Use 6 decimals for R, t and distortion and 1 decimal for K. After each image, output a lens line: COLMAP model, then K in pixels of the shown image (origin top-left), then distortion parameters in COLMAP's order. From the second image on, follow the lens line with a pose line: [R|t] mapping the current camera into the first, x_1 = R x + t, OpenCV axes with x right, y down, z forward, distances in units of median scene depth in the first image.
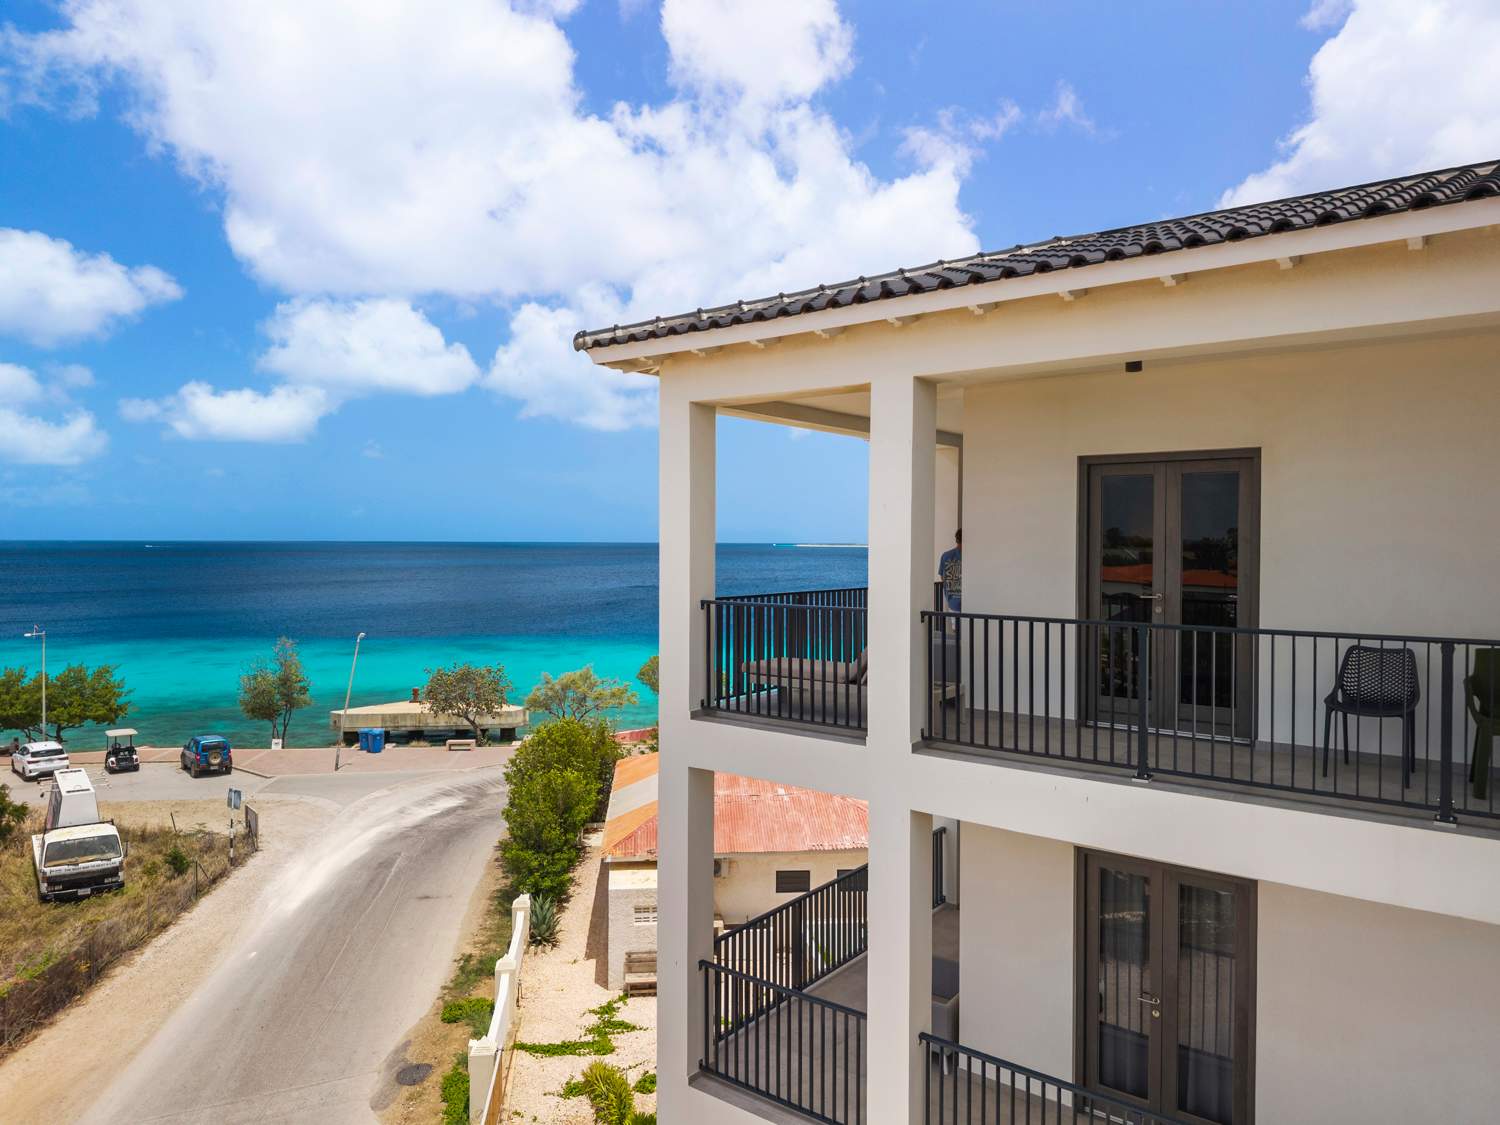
lens RADIAL K [[1012.5, 0, 752.6], [0, 1012.5, 555.5], [0, 0, 1]] dist [-0.010686, 0.003959]
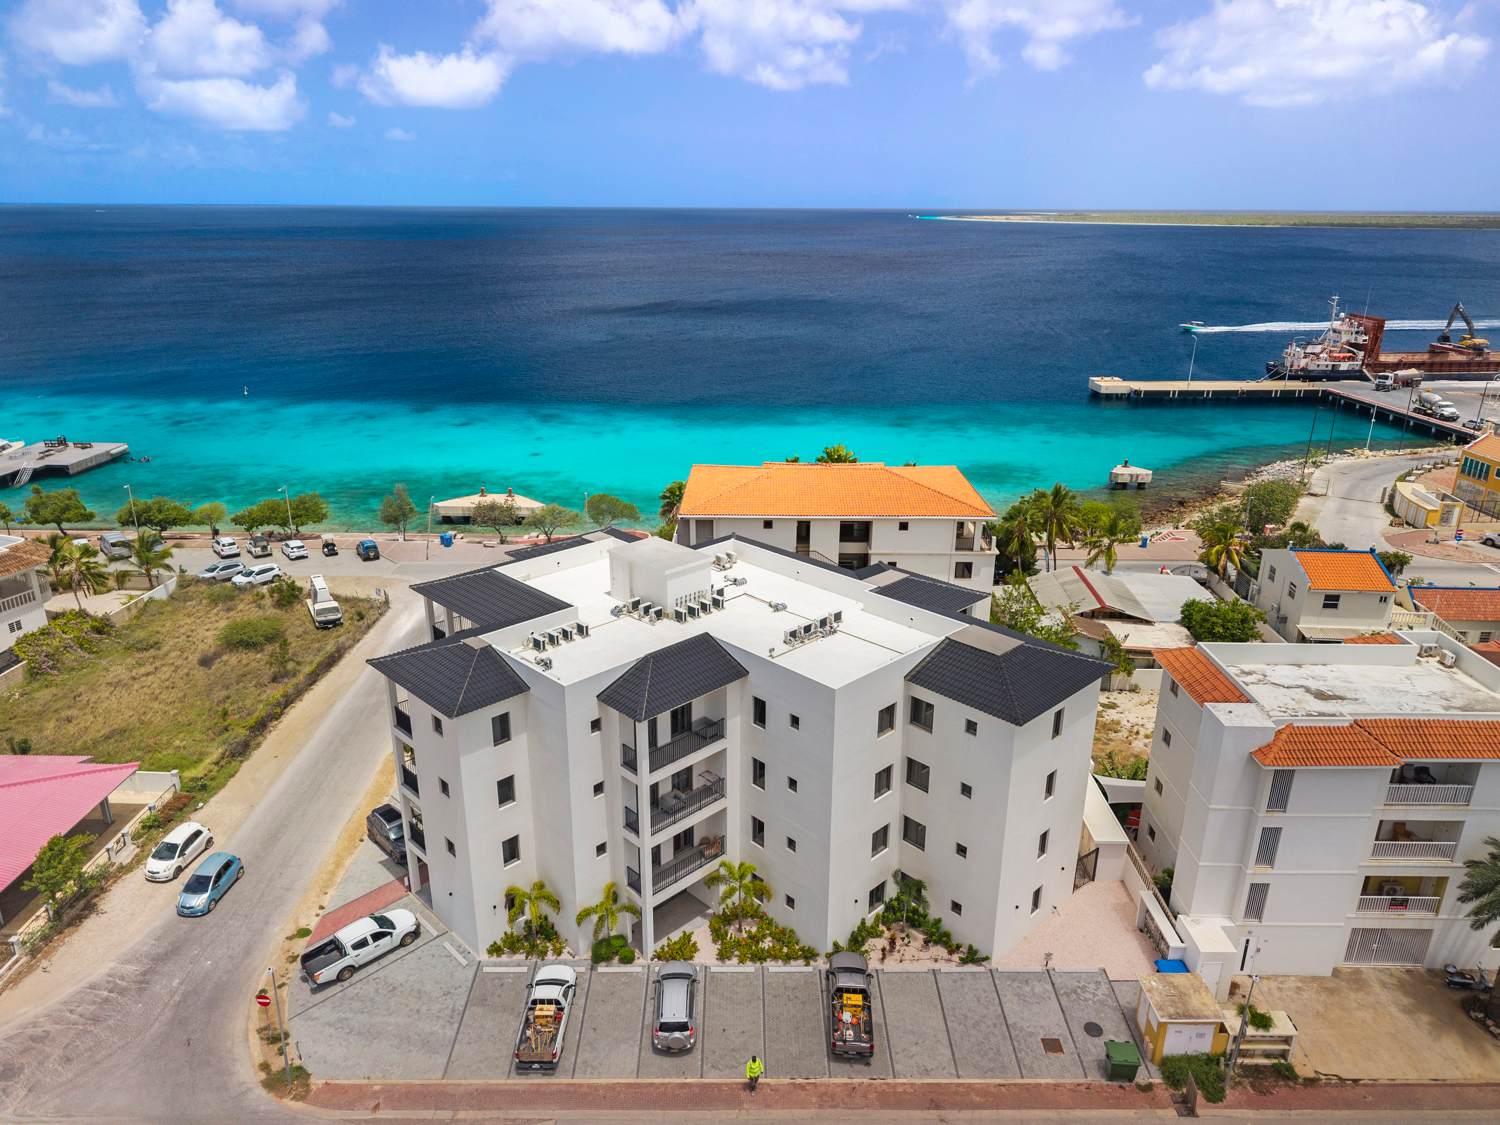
lens RADIAL K [[1012.5, 0, 748.8], [0, 1012.5, 567.0], [0, 0, 1]] dist [-0.010686, 0.003959]
pose [[0.990057, 0.050101, -0.131445, 0.762914], [-0.005882, 0.948352, 0.317166, -0.645762], [0.140547, -0.313239, 0.939217, -1.278525]]
